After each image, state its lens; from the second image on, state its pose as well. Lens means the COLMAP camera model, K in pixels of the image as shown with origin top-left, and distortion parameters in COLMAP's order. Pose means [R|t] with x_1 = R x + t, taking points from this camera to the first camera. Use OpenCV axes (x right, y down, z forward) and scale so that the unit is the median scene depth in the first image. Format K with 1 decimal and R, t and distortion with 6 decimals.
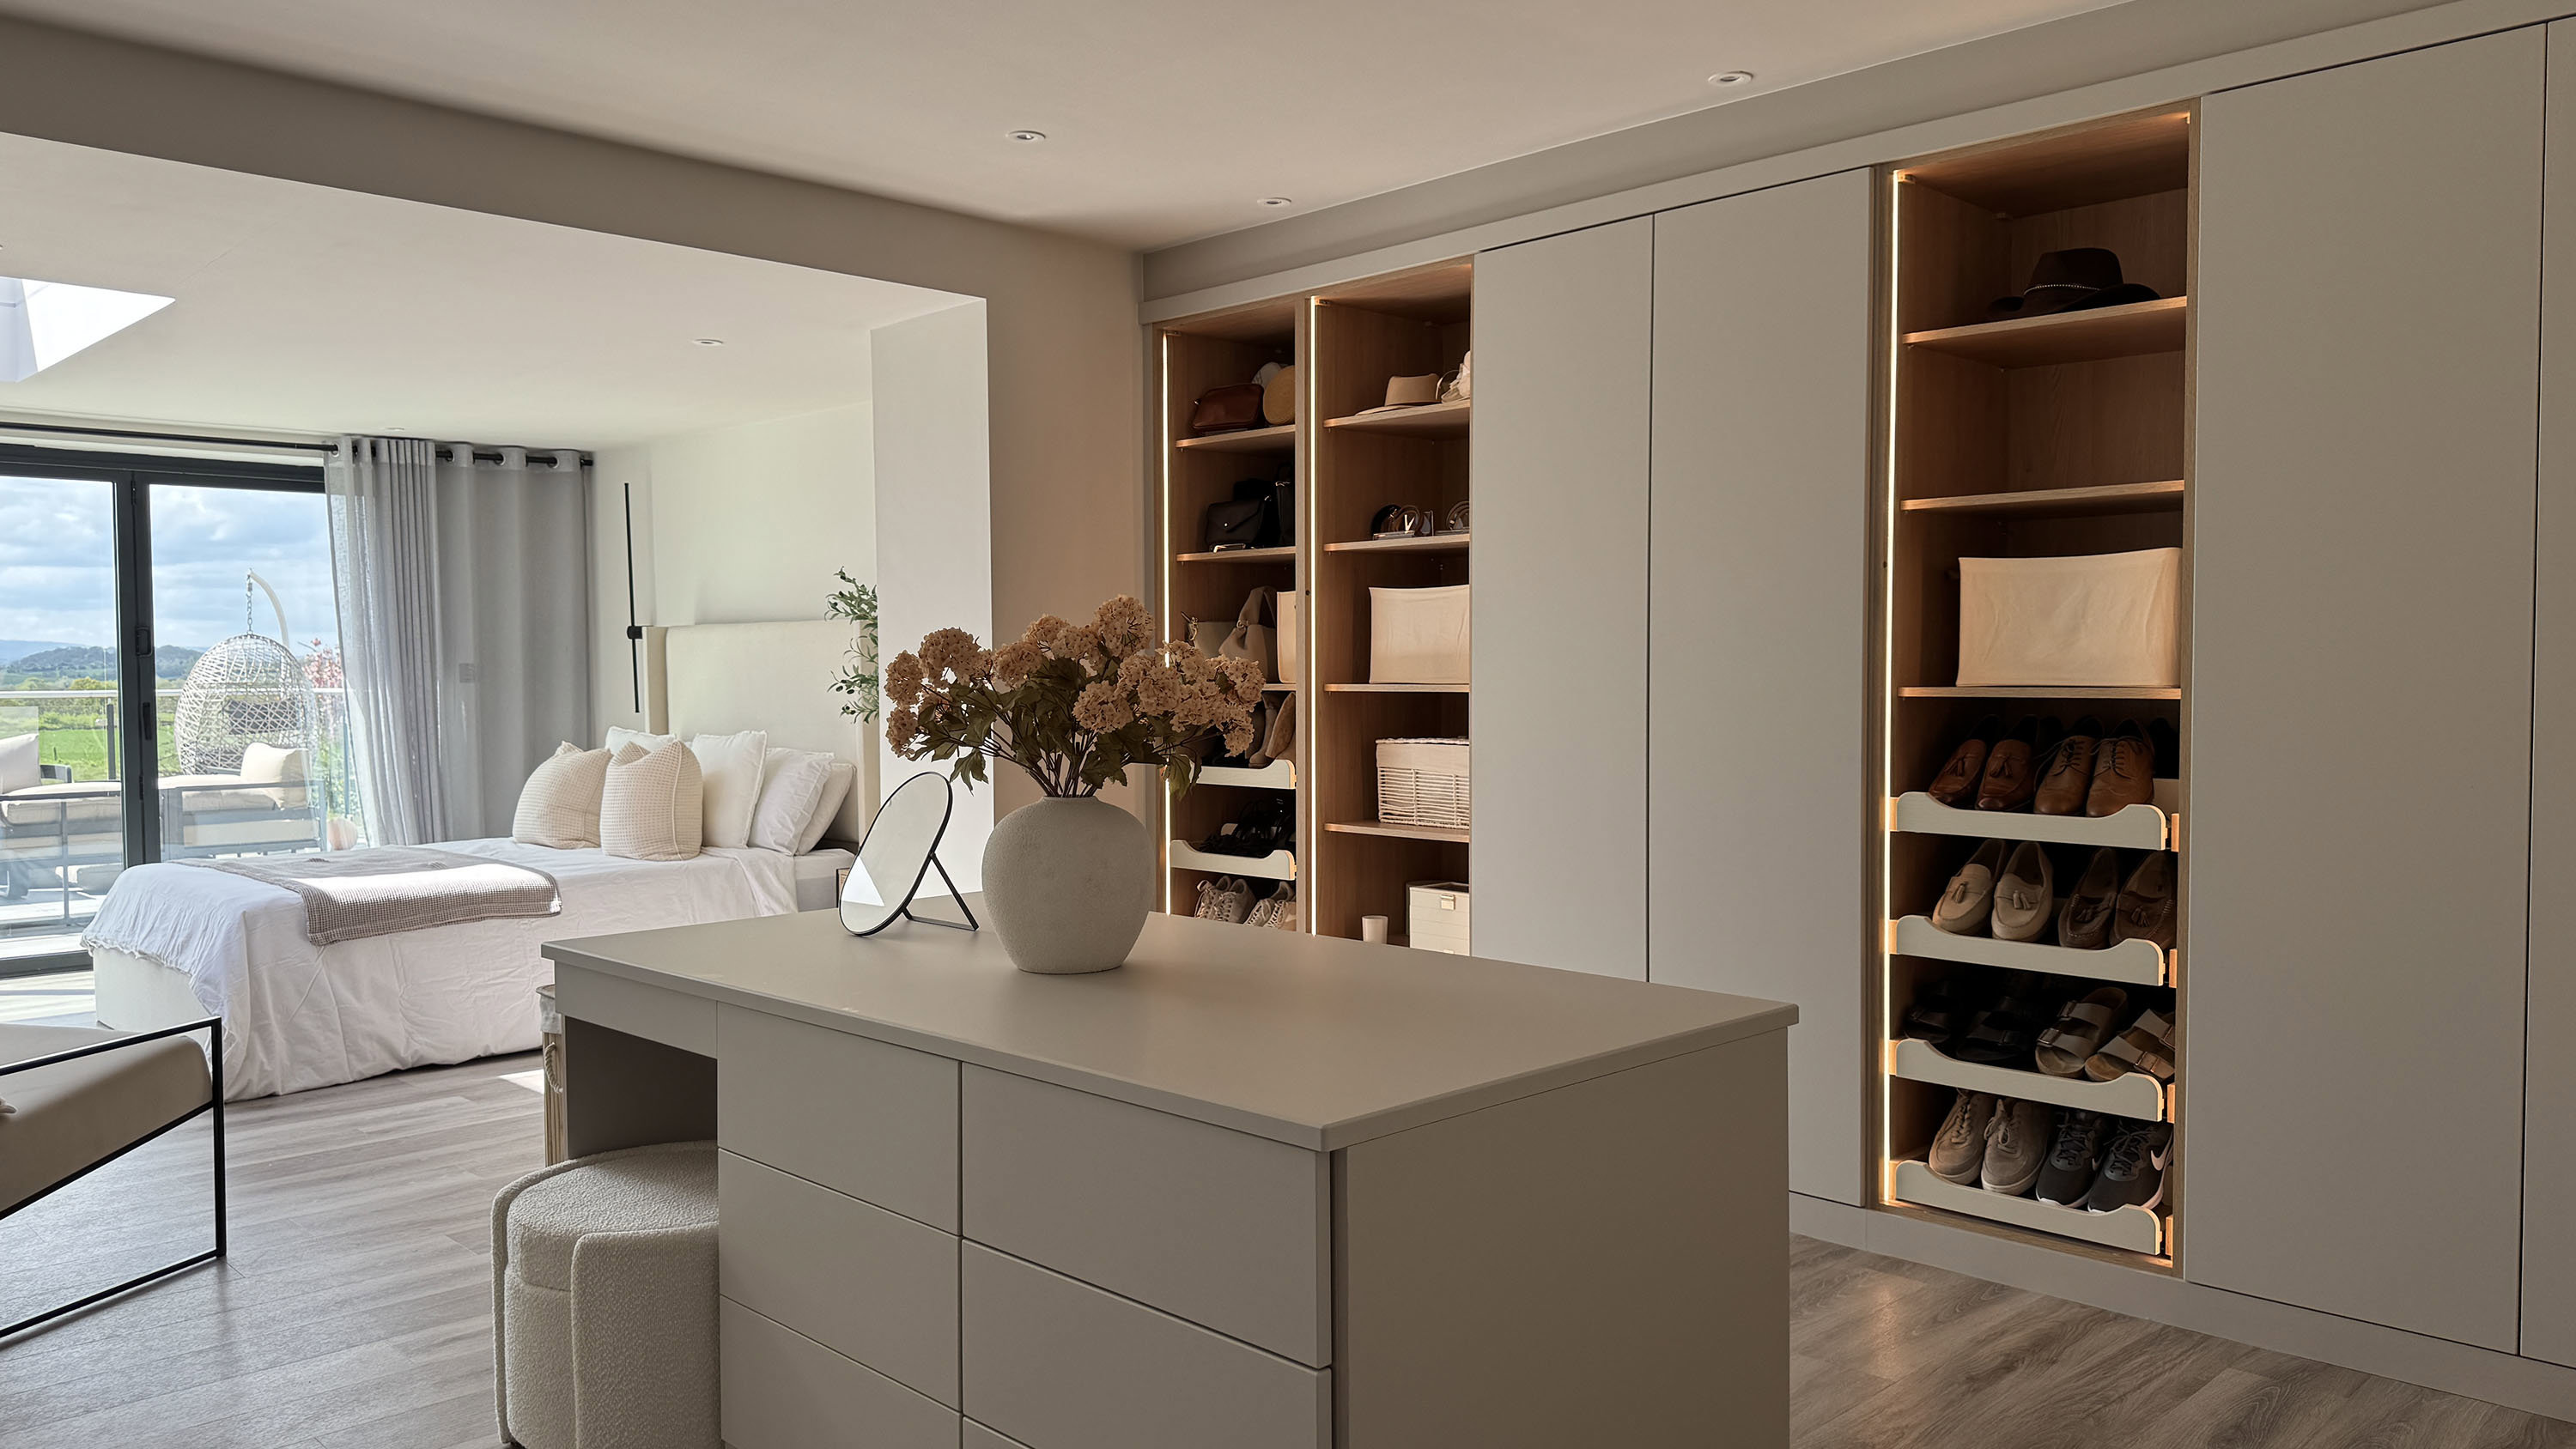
lens RADIAL K [[1822.6, 0, 1288.0], [0, 1822.6, 724.5], [0, 0, 1]] dist [0.093813, -0.111746]
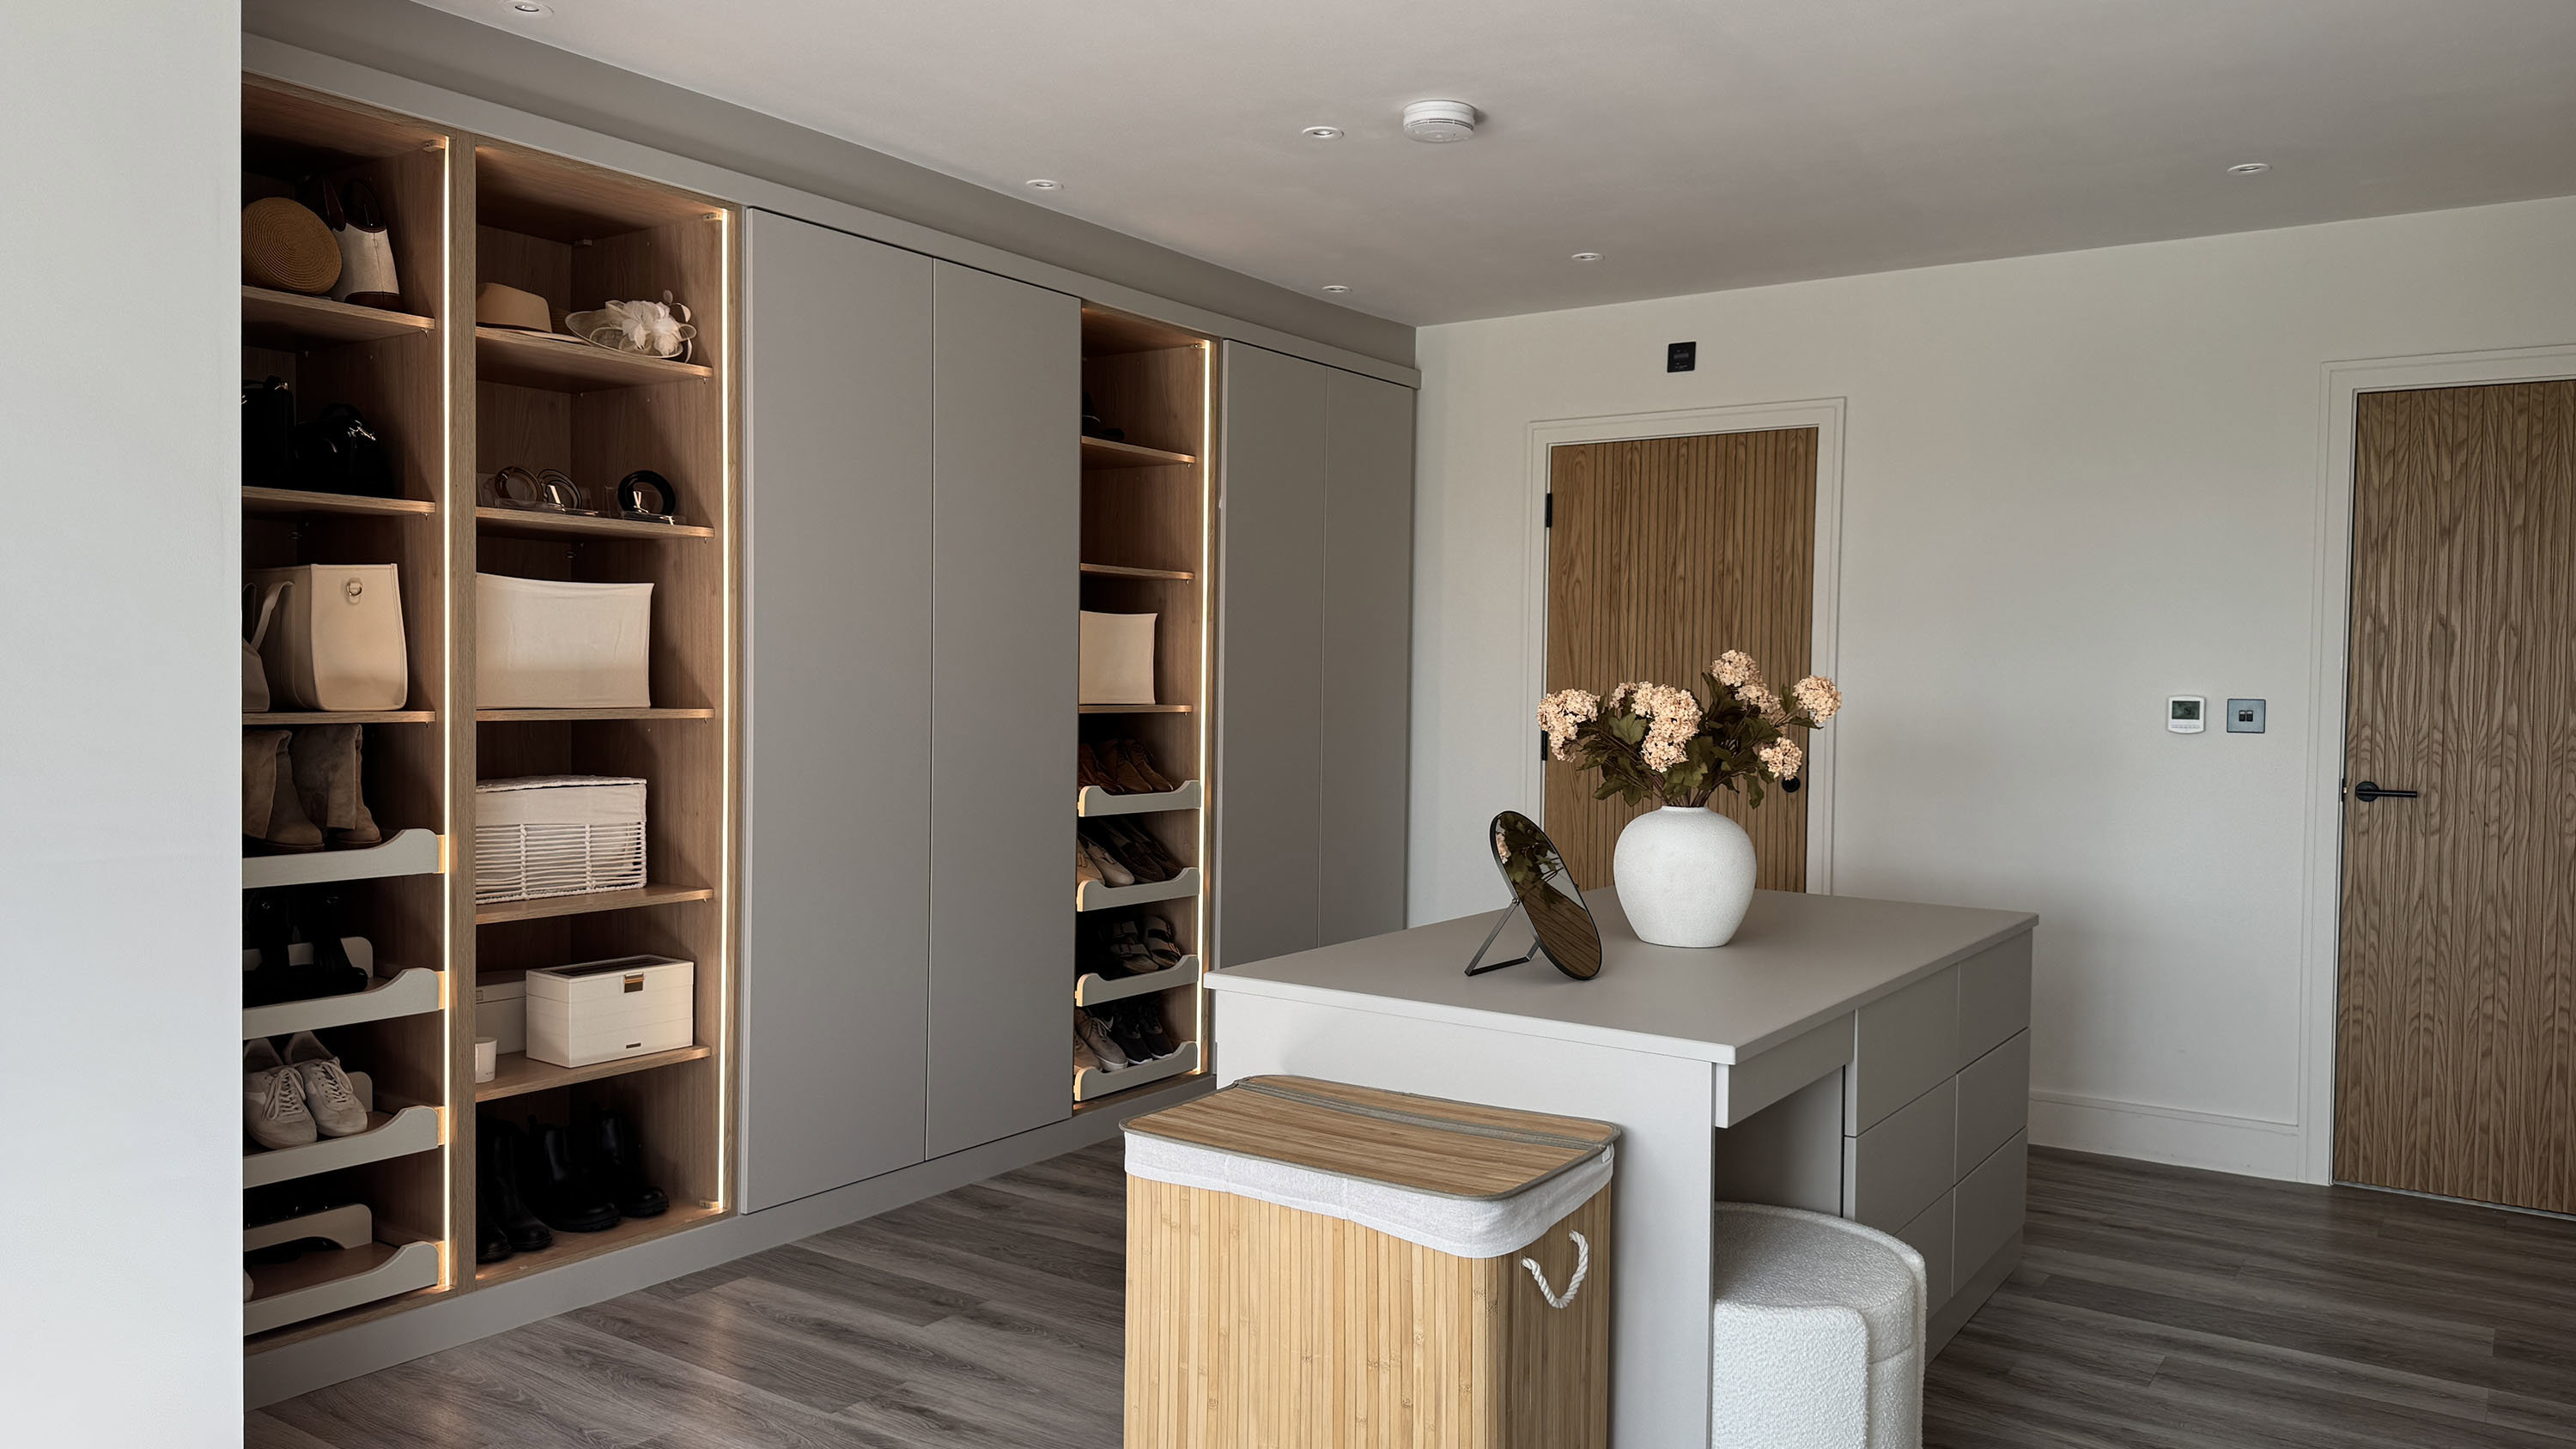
lens RADIAL K [[1822.6, 0, 1288.0], [0, 1822.6, 724.5], [0, 0, 1]] dist [0.093813, -0.111746]
pose [[-0.191574, -0.027966, 0.981080, -0.720961], [0.018786, 0.999306, 0.032154, -0.034401], [-0.981298, 0.024590, -0.190916, 0.835605]]
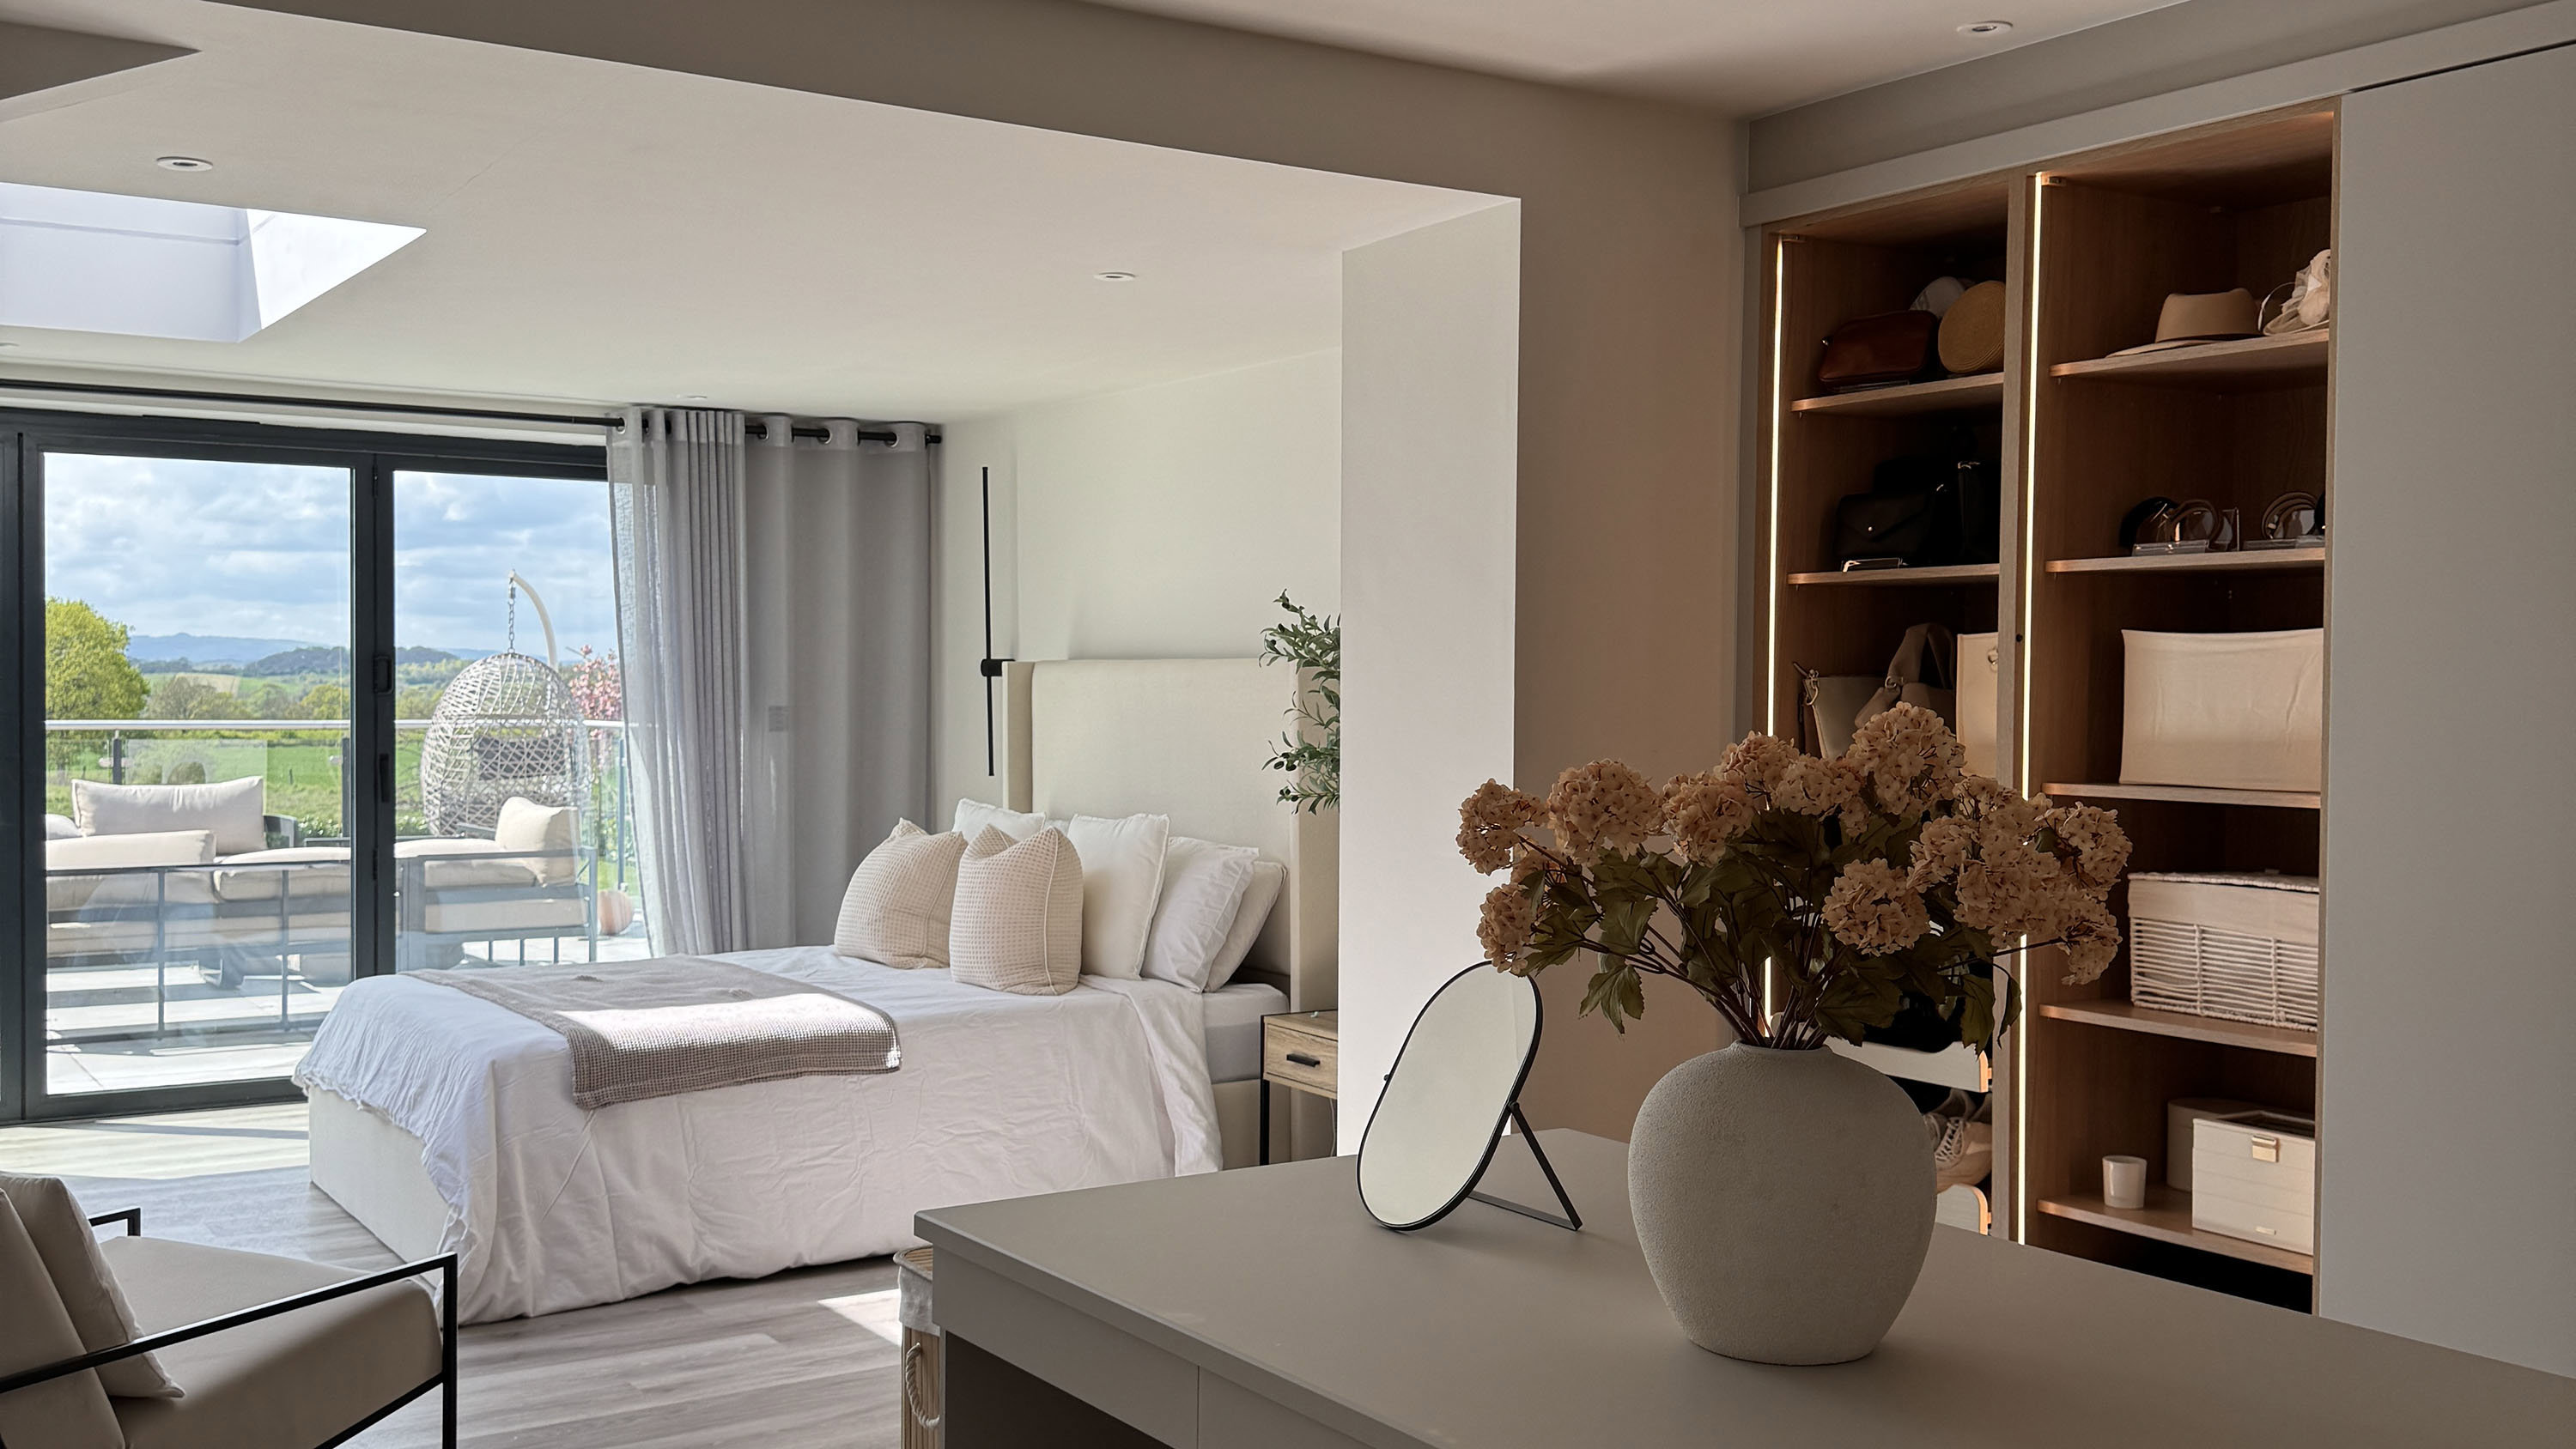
lens RADIAL K [[2401.1, 0, 1288.0], [0, 2401.1, 724.5], [0, 0, 1]] dist [0.295460, -0.740922]
pose [[0.979452, 0.016895, -0.200971, -0.065873], [-0.020310, 0.999682, -0.014941, -0.024387], [0.200654, 0.018715, 0.979483, 0.115470]]
